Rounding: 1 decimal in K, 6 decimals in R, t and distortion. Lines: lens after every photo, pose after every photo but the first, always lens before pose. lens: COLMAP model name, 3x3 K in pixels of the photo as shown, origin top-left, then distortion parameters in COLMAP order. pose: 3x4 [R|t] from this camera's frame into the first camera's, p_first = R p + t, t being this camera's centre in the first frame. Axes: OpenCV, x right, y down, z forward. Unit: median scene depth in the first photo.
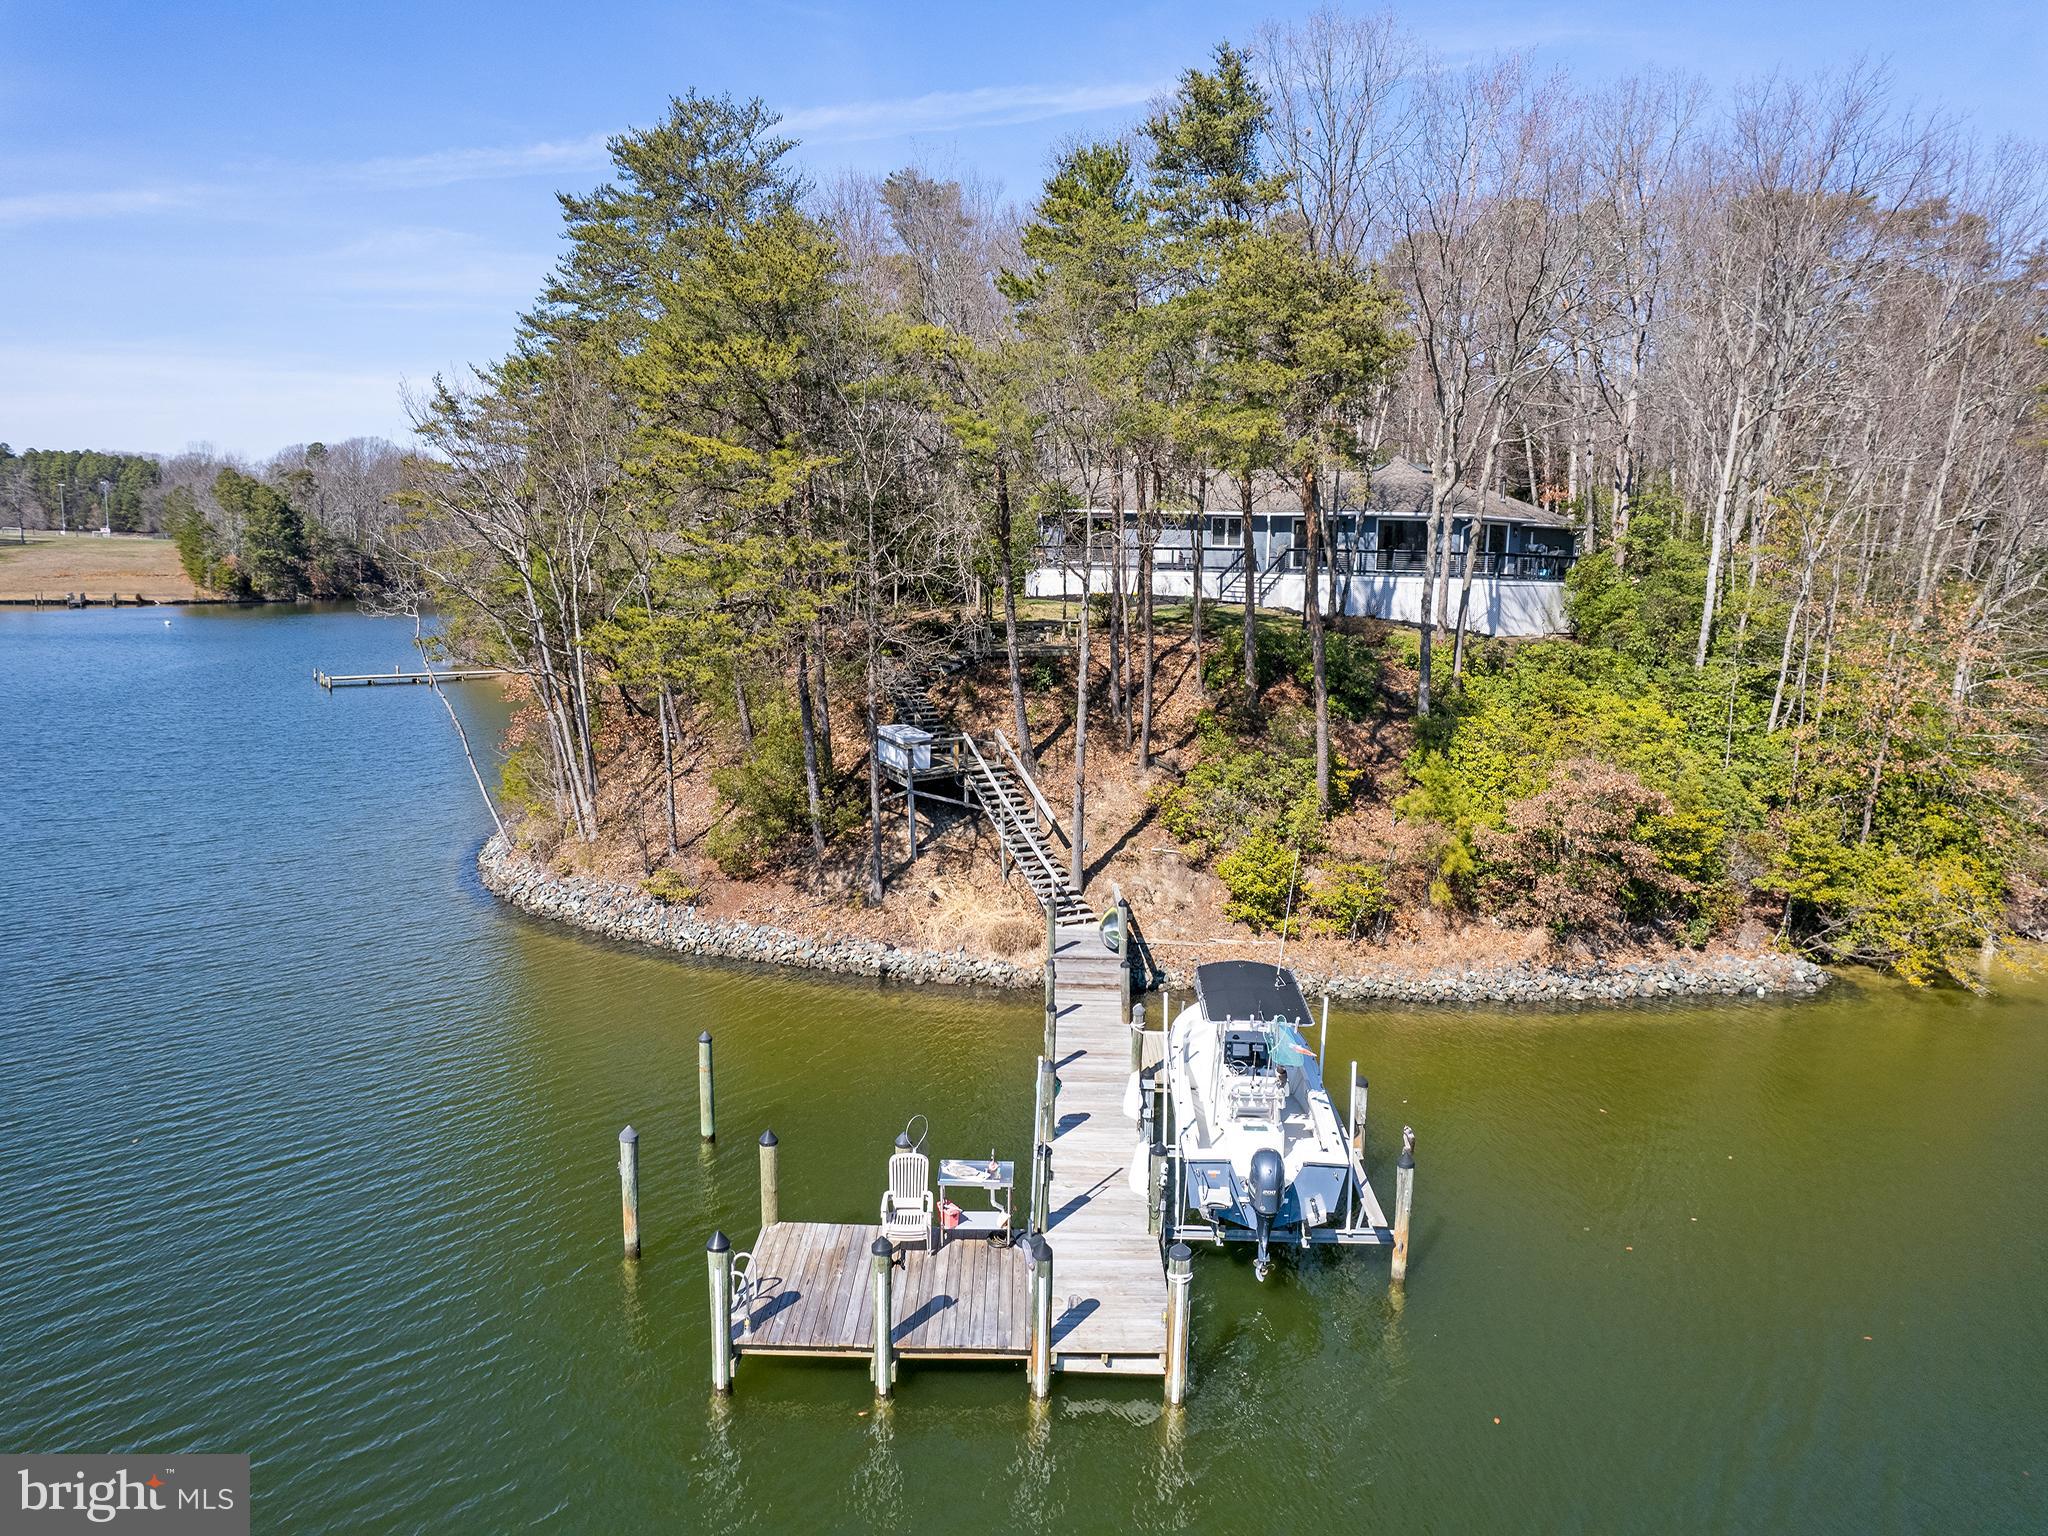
lens RADIAL K [[1306.1, 0, 1024.0], [0, 1306.1, 768.0], [0, 0, 1]] dist [-0.007333, -0.001599]
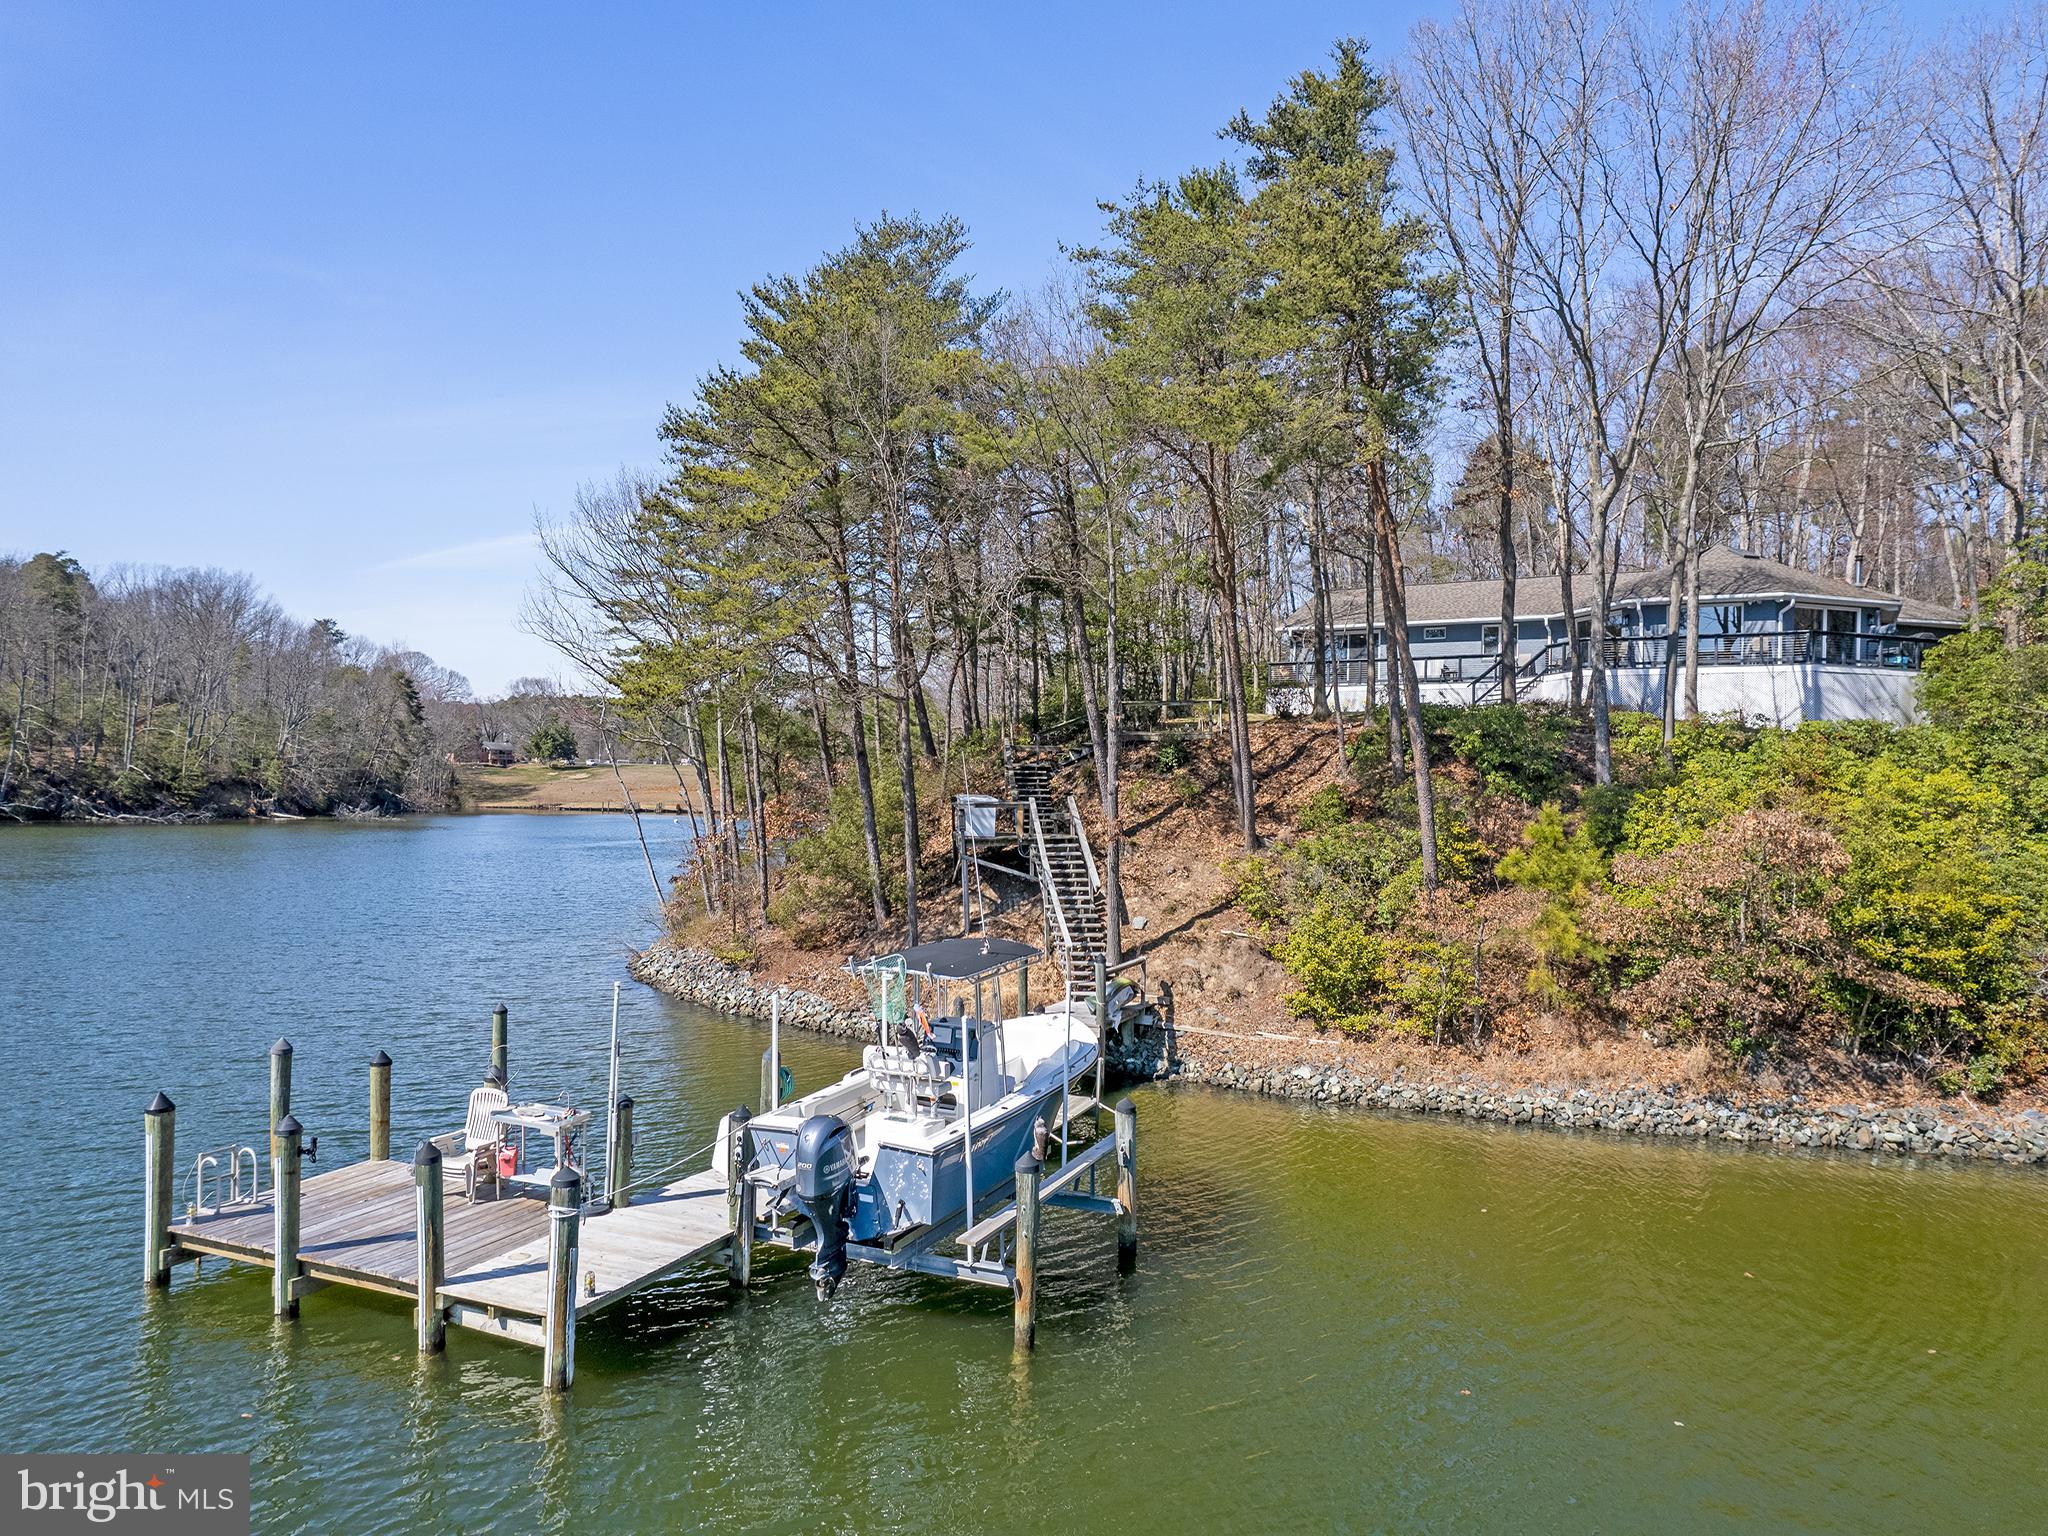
lens RADIAL K [[1313.1, 0, 1024.0], [0, 1313.1, 842.7], [0, 0, 1]] dist [-0.059723, 0.059207]
pose [[0.925858, 0.014710, -0.377586, 0.309457], [-0.064822, 0.990612, -0.120354, 0.119791], [0.372271, 0.135906, 0.918120, 0.179817]]
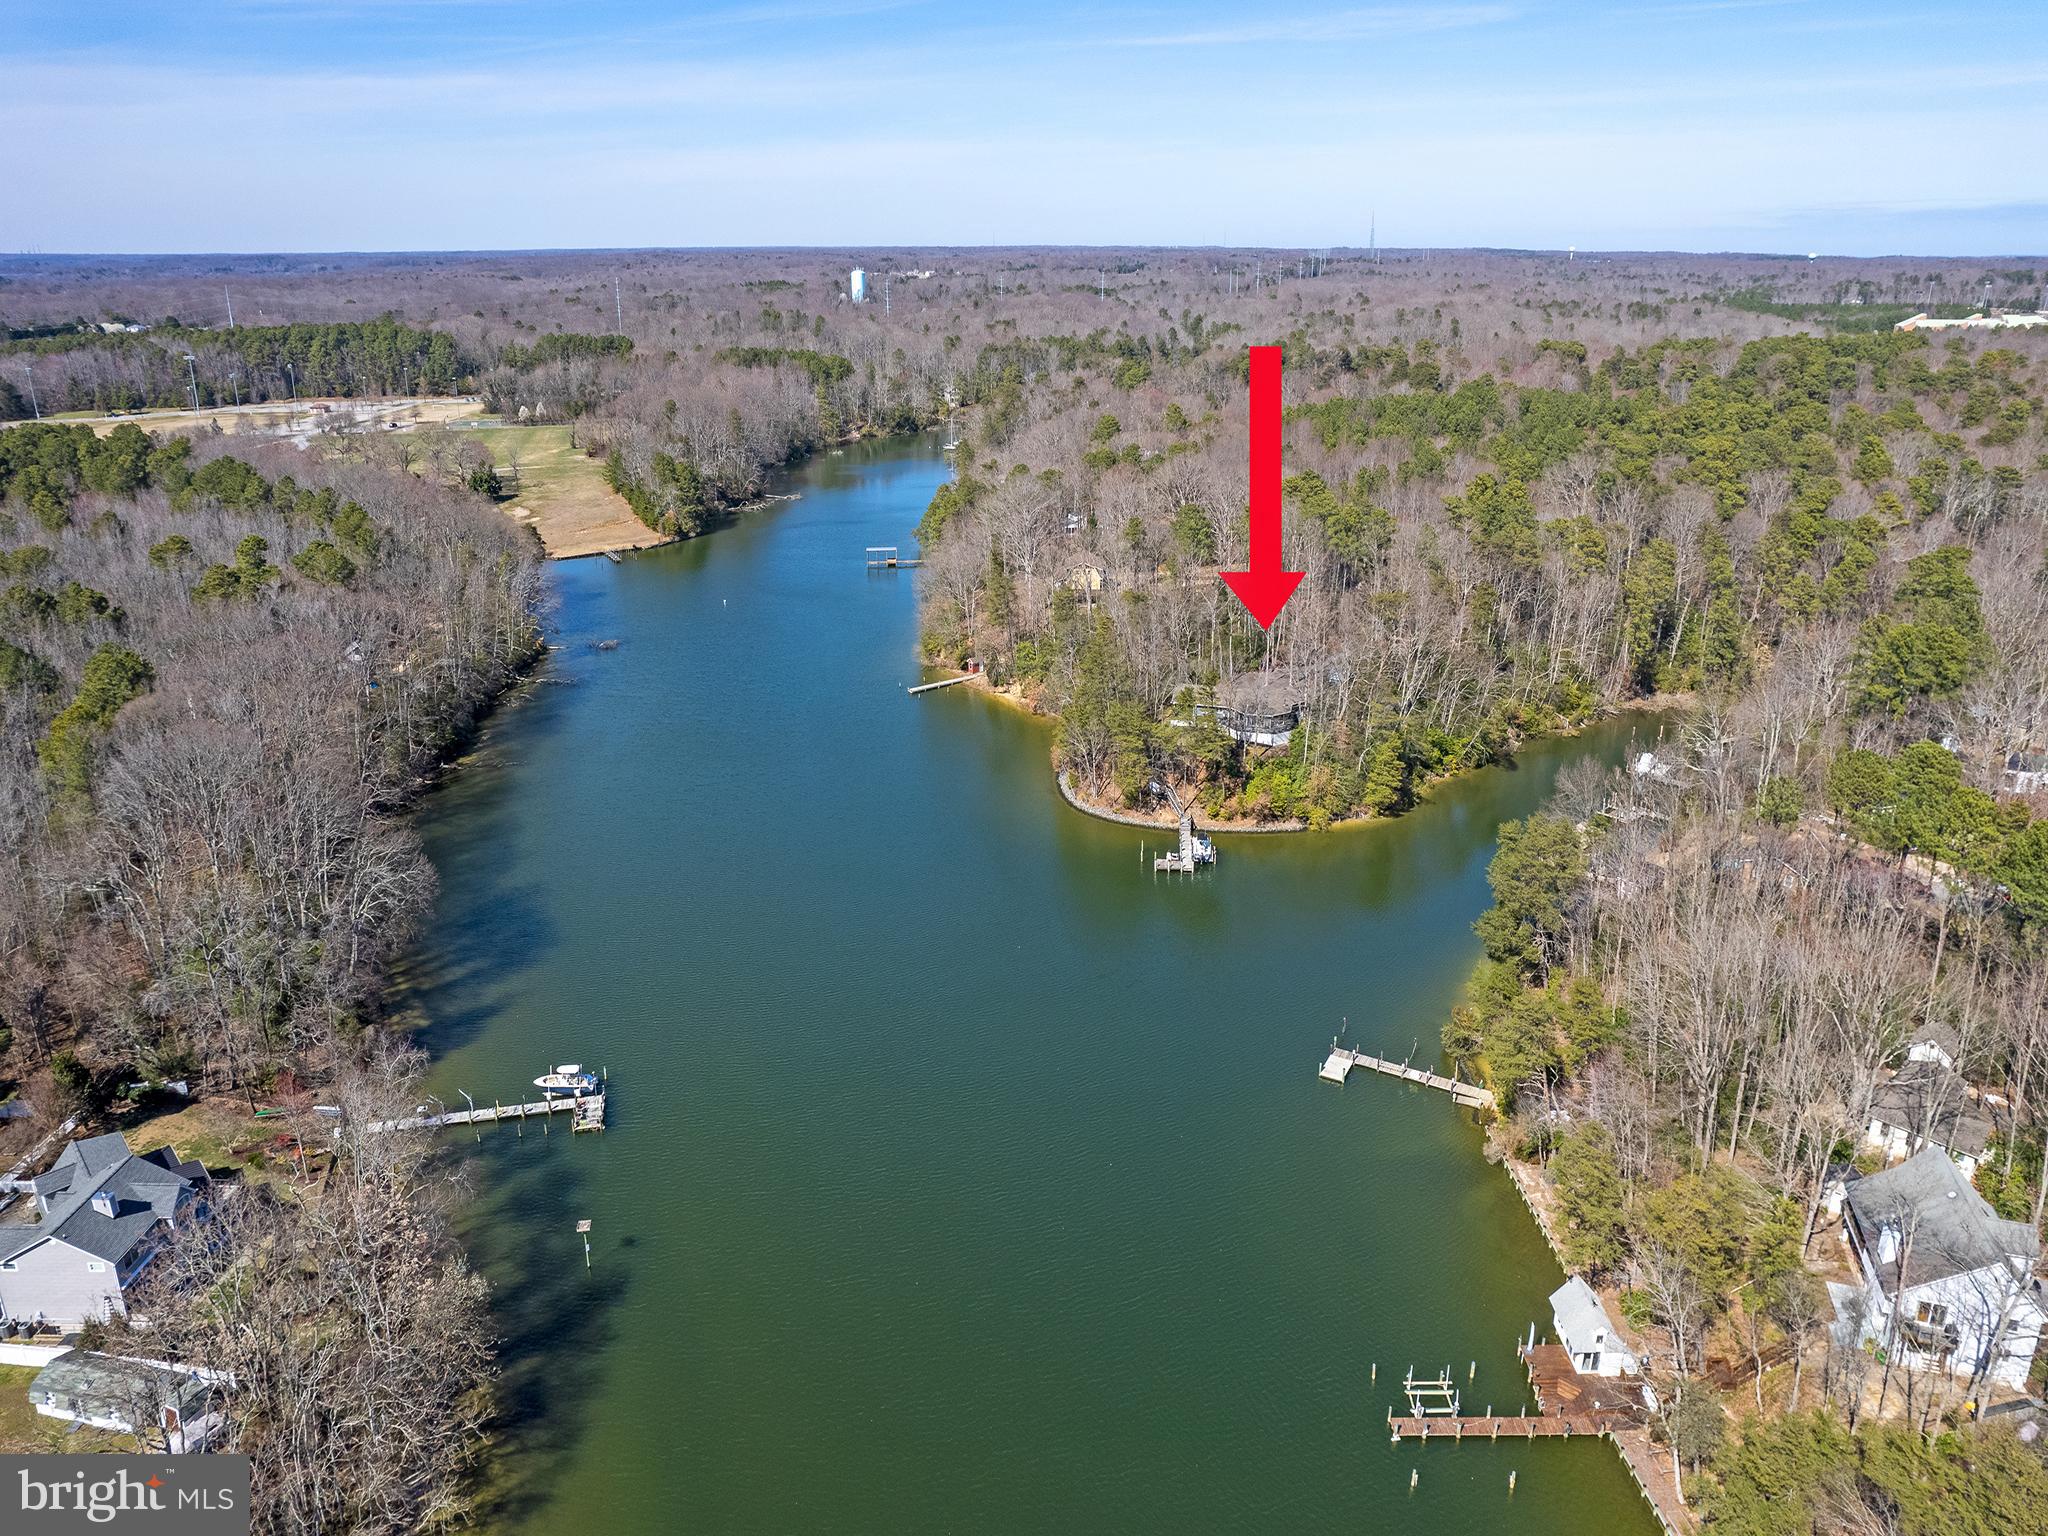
lens RADIAL K [[1306.1, 0, 1024.0], [0, 1306.1, 768.0], [0, 0, 1]] dist [-0.007333, -0.001599]
pose [[0.997654, -0.000317, -0.068463, -0.296568], [0.015154, 0.976208, 0.216304, -1.496866], [0.066765, -0.216834, 0.973923, -5.155615]]
